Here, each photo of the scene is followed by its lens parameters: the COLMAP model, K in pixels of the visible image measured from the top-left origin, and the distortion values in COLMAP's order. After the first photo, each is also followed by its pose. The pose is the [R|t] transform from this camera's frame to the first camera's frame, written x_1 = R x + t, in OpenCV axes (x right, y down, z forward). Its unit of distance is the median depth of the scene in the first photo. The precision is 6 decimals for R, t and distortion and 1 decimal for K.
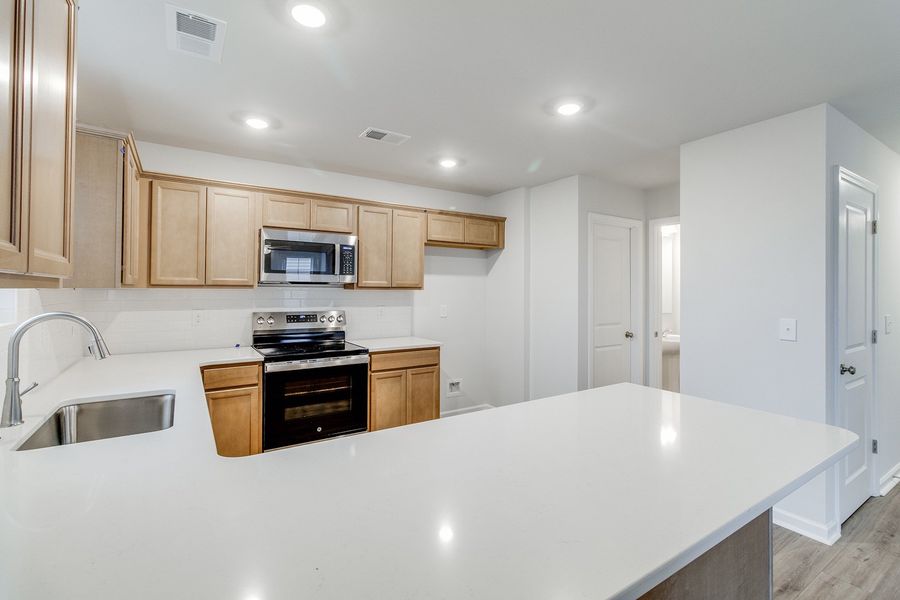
lens RADIAL K [[415.8, 0, 457.8], [0, 415.8, 287.8], [0, 0, 1]] dist [-0.000931, 0.000154]
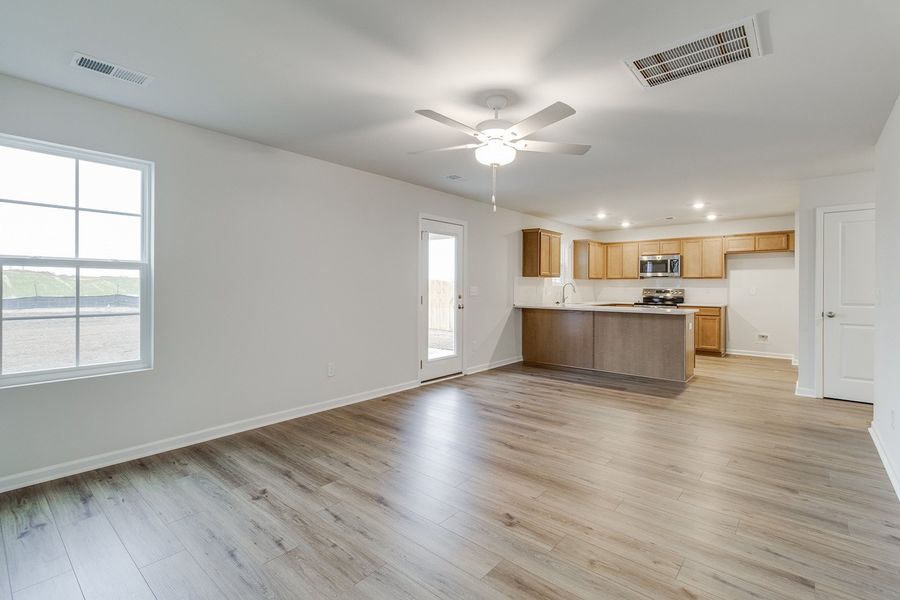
lens RADIAL K [[415.8, 0, 457.8], [0, 415.8, 287.8], [0, 0, 1]] dist [-0.000931, 0.000154]
pose [[0.275614, -0.001307, -0.961268, 1.567426], [0.000549, 0.999999, -0.001203, 0.053935], [0.961268, -0.000196, 0.275614, -0.758604]]
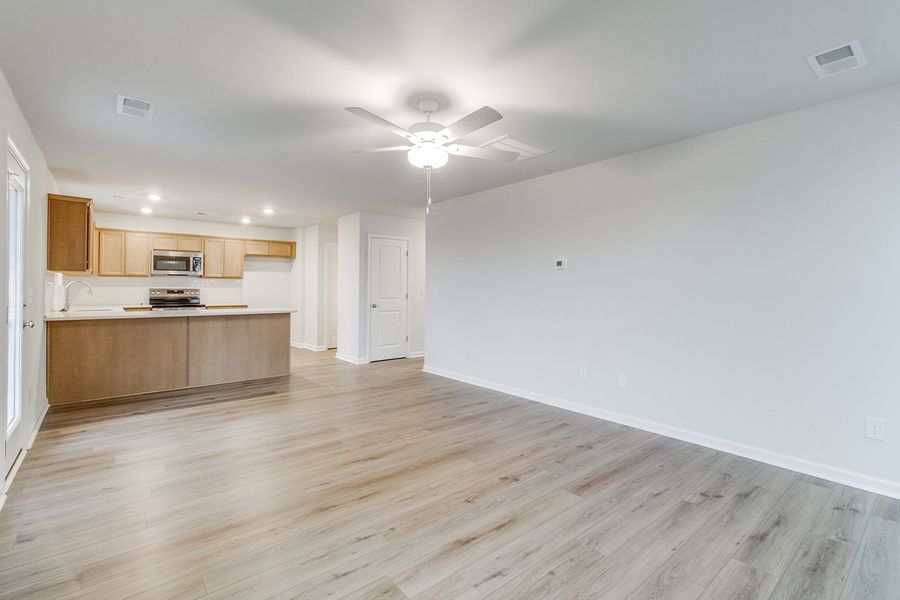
lens RADIAL K [[415.8, 0, 457.8], [0, 415.8, 287.8], [0, 0, 1]] dist [-0.000931, 0.000154]
pose [[0.993614, -0.000750, 0.112831, 0.812238], [0.000451, 0.999996, 0.002673, 0.048021], [-0.112833, -0.002606, 0.993611, -1.257809]]
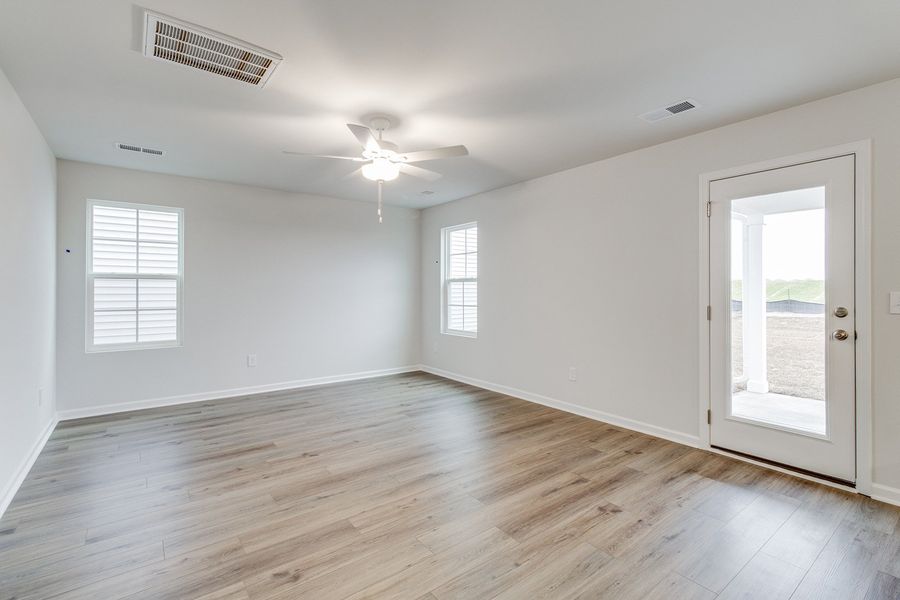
lens RADIAL K [[410.2, 0, 452.2], [0, 410.2, 288.2], [0, 0, 1]] dist [-0.000531, -0.000176]
pose [[-0.998049, -0.007845, -0.061935, 0.748514], [-0.007235, 0.999923, -0.010065, 0.054560], [0.062009, -0.009597, -0.998029, 0.372012]]
